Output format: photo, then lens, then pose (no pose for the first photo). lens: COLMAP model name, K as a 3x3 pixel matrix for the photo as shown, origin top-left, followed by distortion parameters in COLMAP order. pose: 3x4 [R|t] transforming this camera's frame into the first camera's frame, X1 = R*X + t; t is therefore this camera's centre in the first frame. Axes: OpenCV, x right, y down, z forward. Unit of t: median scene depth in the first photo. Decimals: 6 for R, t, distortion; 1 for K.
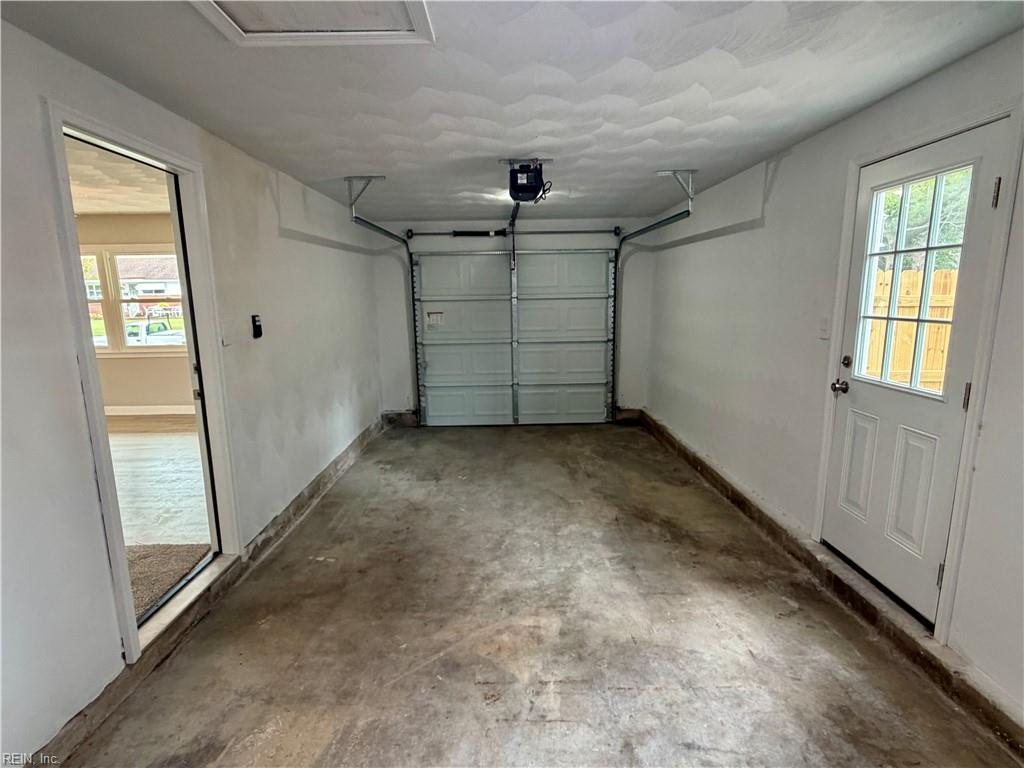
lens RADIAL K [[512.8, 0, 512.0], [0, 512.8, 384.0], [0, 0, 1]] dist [-0.000212, 0.000565]
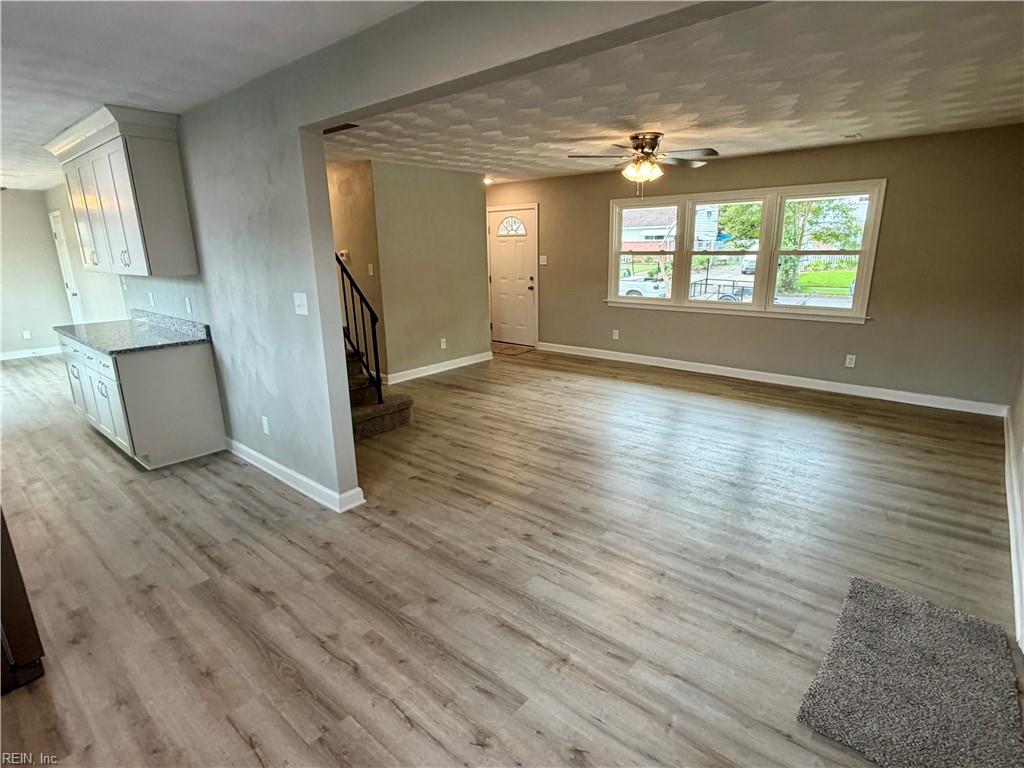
lens RADIAL K [[528.2, 0, 512.0], [0, 528.2, 384.0], [0, 0, 1]] dist [0.002645, 0.000236]
pose [[0.733754, 0.173091, -0.656997, -0.091891], [-0.111188, 0.984558, 0.135212, -0.004180], [0.670255, -0.026162, 0.741669, 0.006397]]
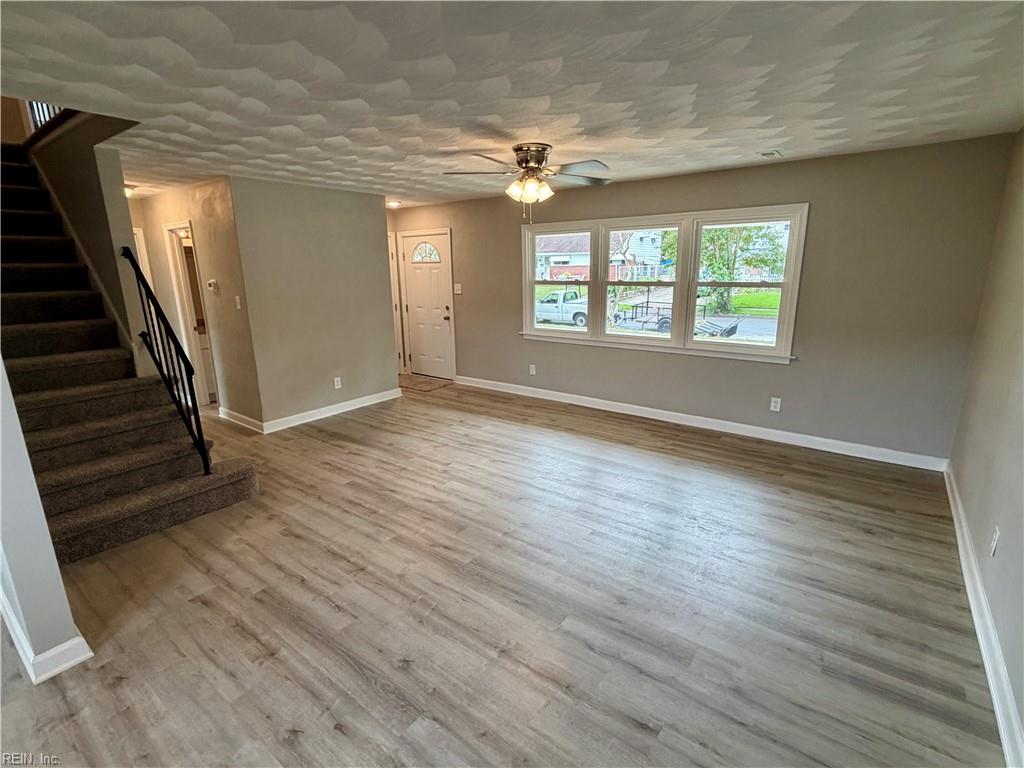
lens RADIAL K [[486.8, 0, 512.0], [0, 486.8, 384.0], [0, 0, 1]] dist [0.001764, -0.000125]
pose [[0.776012, 0.148889, -0.612893, -0.102129], [-0.106096, 0.988706, 0.105850, -0.017675], [0.621731, -0.017115, 0.783044, 0.068456]]
